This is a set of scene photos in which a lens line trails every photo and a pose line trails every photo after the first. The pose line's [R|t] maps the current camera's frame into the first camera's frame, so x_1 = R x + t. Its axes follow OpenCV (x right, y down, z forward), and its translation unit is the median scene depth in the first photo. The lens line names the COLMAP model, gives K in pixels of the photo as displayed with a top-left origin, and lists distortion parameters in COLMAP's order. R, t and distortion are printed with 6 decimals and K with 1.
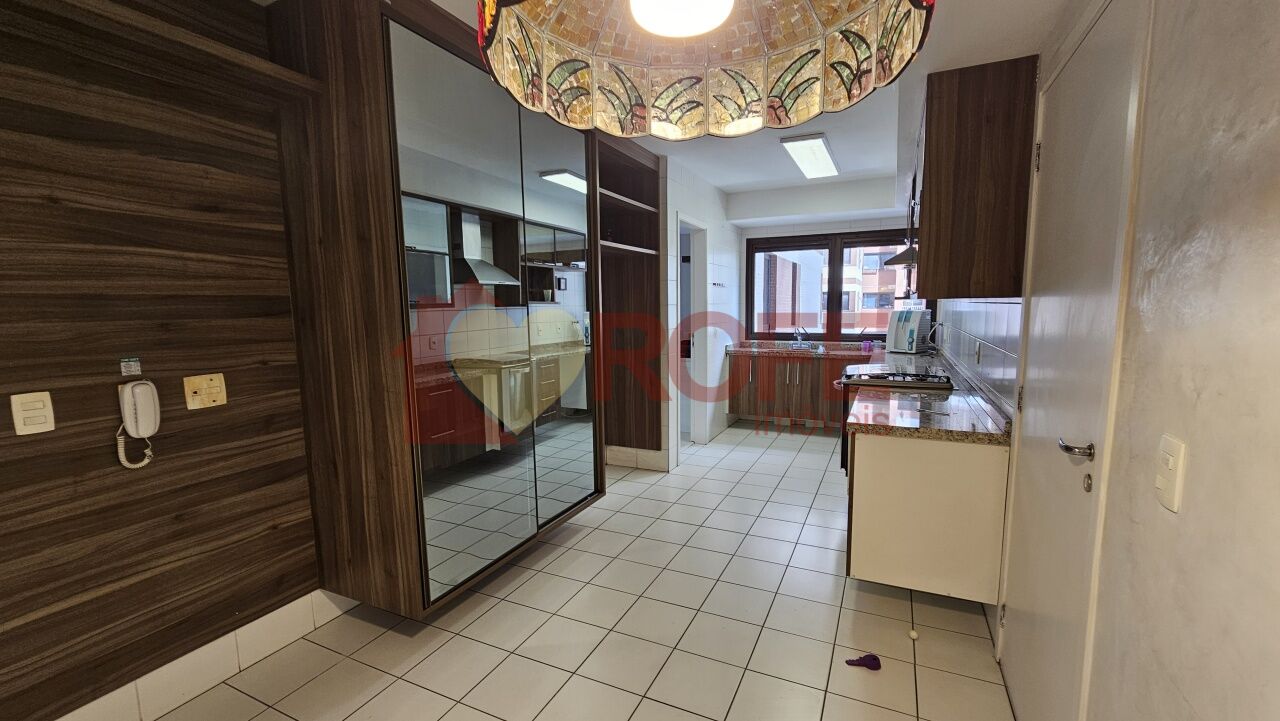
lens RADIAL K [[524.3, 0, 643.5], [0, 524.3, 365.3], [0, 0, 1]] dist [0.001028, -0.000951]
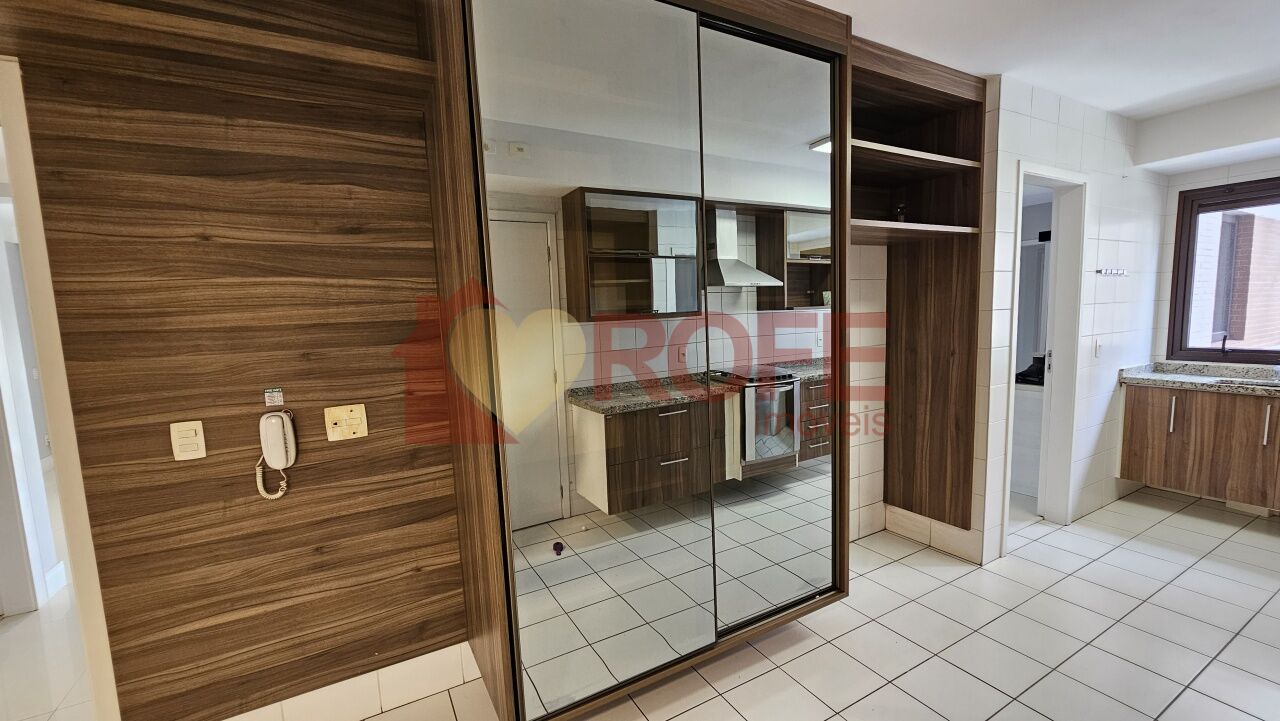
lens RADIAL K [[524.3, 0, 641.6], [0, 524.3, 370.0], [0, 0, 1]] dist [0.001028, -0.000951]
pose [[0.818591, 0.045106, -0.572603, 0.131143], [-0.039242, 0.998974, 0.022594, -0.076832], [0.573035, 0.003975, 0.819521, 0.449044]]
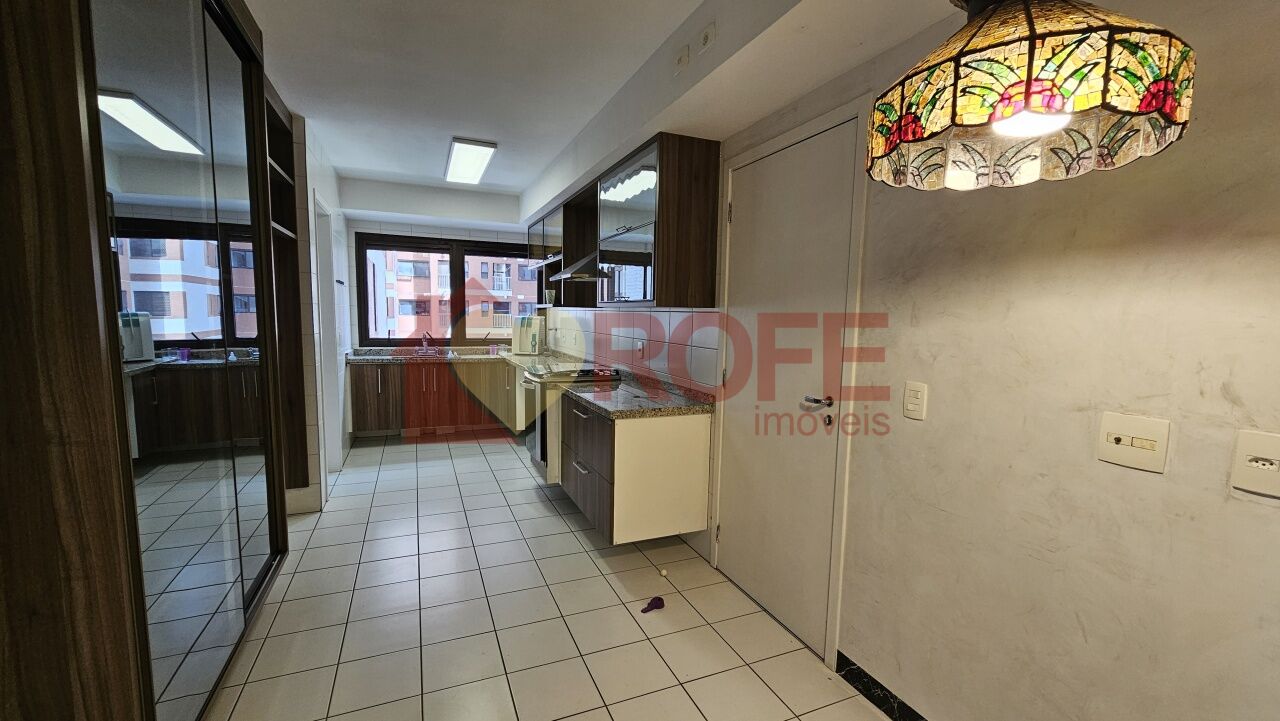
lens RADIAL K [[524.3, 0, 638.2], [0, 524.3, 366.3], [0, 0, 1]] dist [0.001028, -0.000951]
pose [[0.666264, -0.049083, 0.744099, -0.441580], [0.057834, 0.998227, 0.014061, -0.002887], [-0.743470, 0.033666, 0.667922, 0.186573]]
